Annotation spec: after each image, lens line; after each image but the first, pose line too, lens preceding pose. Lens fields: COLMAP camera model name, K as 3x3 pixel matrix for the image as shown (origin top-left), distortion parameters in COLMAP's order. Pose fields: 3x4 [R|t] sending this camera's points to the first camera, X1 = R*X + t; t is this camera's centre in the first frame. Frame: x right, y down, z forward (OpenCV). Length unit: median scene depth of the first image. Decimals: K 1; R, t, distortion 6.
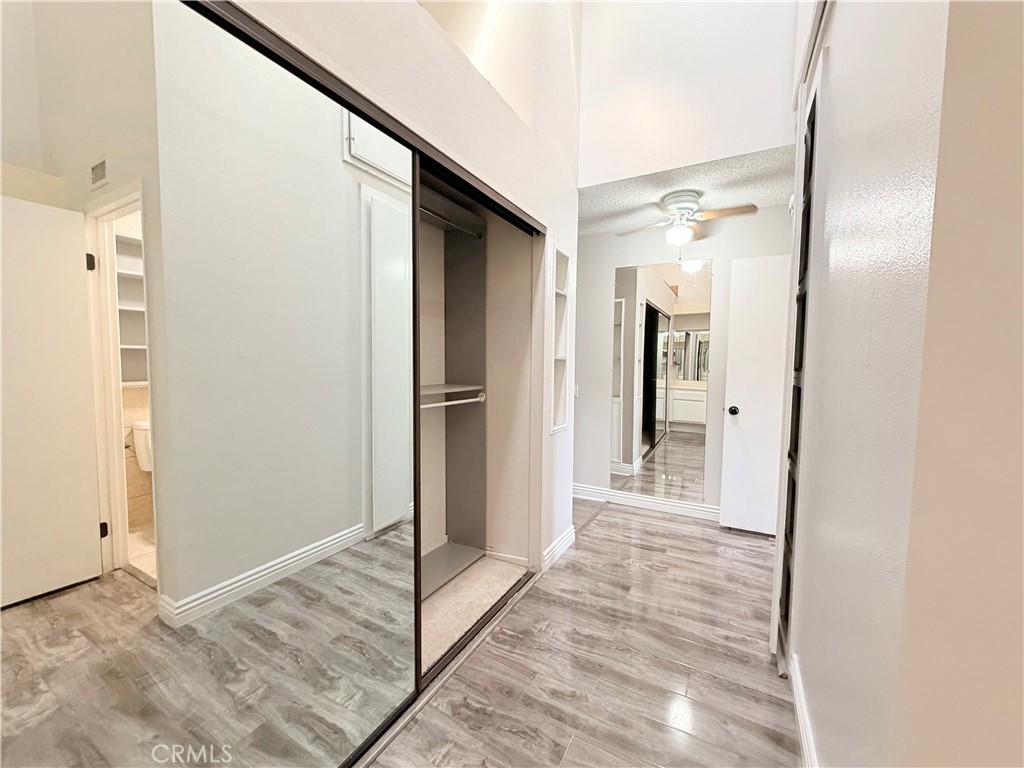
lens RADIAL K [[408.8, 0, 508.3], [0, 408.8, 384.7], [0, 0, 1]] dist [0.000926, 0.000071]
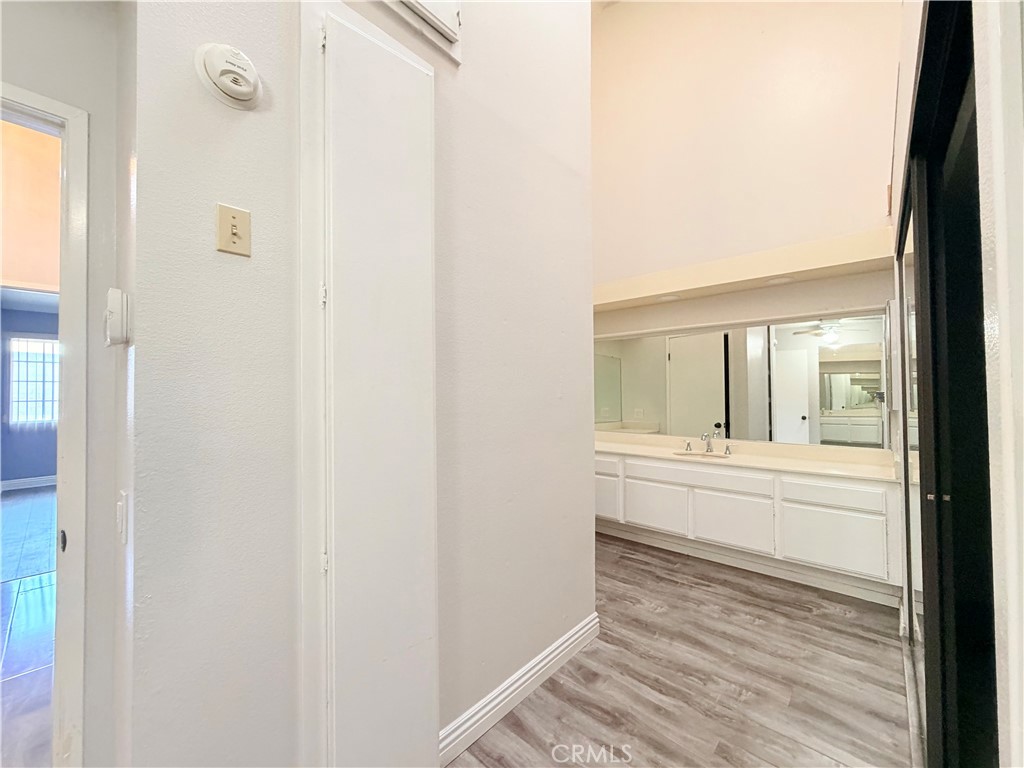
lens RADIAL K [[408.8, 0, 508.3], [0, 408.8, 384.7], [0, 0, 1]] dist [0.000926, 0.000071]
pose [[-0.974367, 0.001212, 0.224962, 0.230149], [0.011054, 0.999036, 0.042494, -0.077057], [-0.224694, 0.043891, -0.973440, 1.140001]]
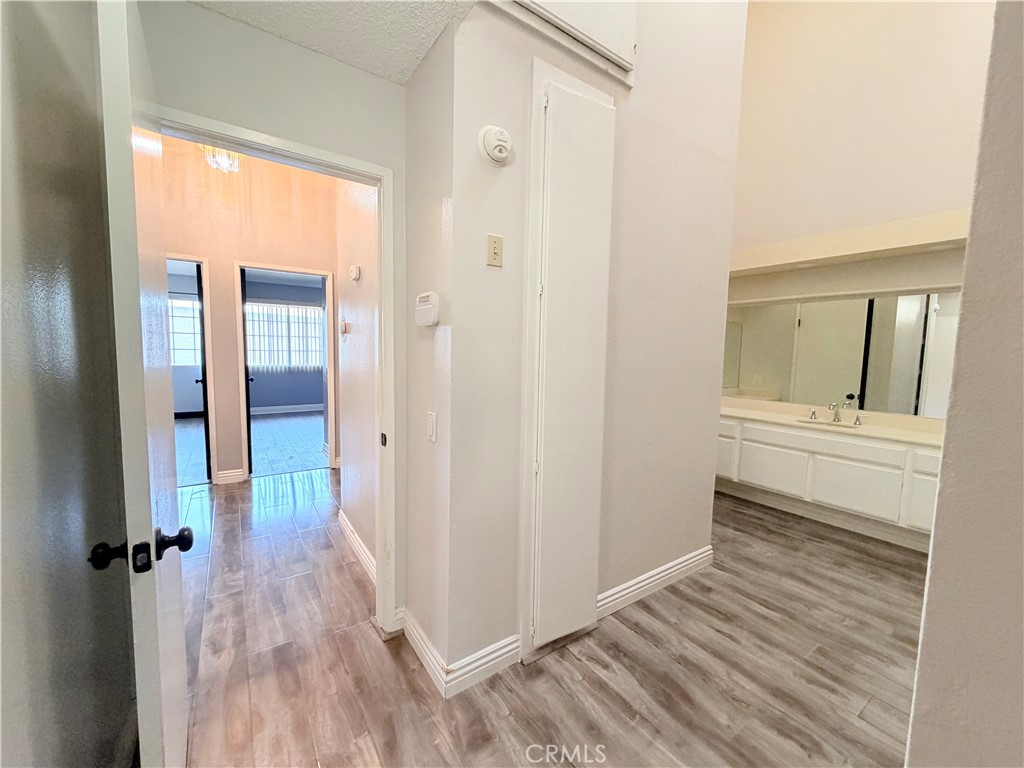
lens RADIAL K [[408.8, 0, 508.3], [0, 408.8, 384.7], [0, 0, 1]] dist [0.000926, 0.000071]
pose [[-0.895890, -0.066712, 0.439239, 0.276036], [-0.004247, 0.989903, 0.141684, -0.100101], [-0.444256, 0.125068, -0.887127, 1.364393]]
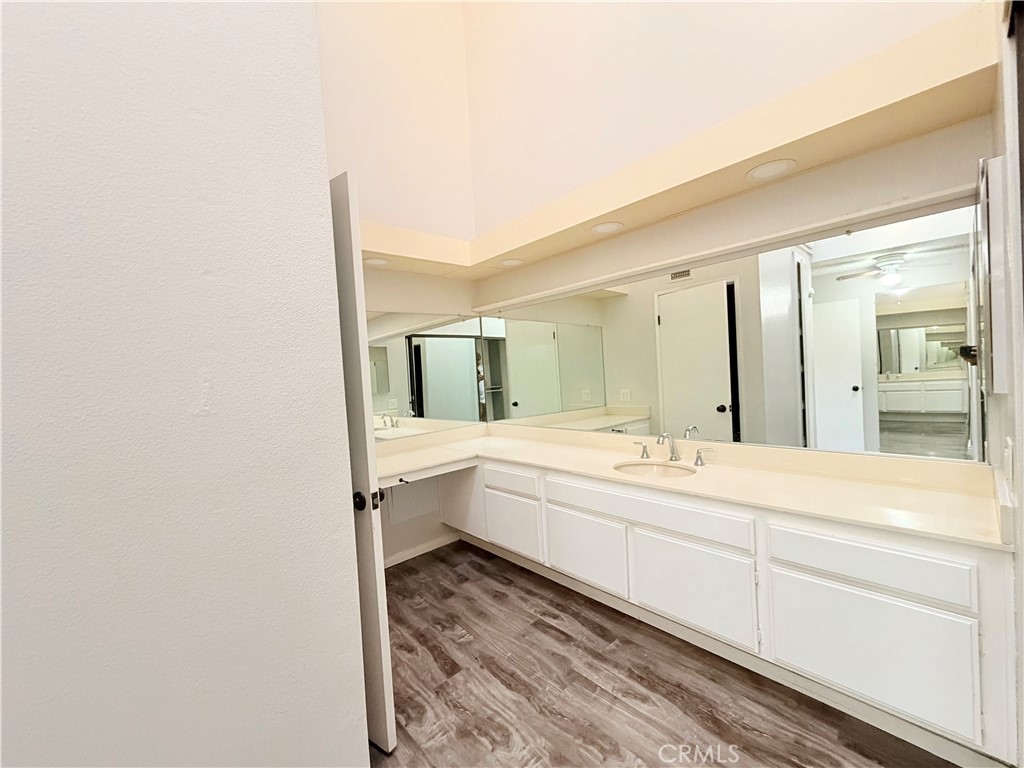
lens RADIAL K [[408.8, 0, 508.3], [0, 408.8, 384.7], [0, 0, 1]] dist [0.000926, 0.000071]
pose [[-0.944799, 0.038489, 0.325381, -0.066987], [0.071819, 0.993254, 0.091046, -0.057958], [-0.319682, 0.109389, -0.941190, 0.611323]]
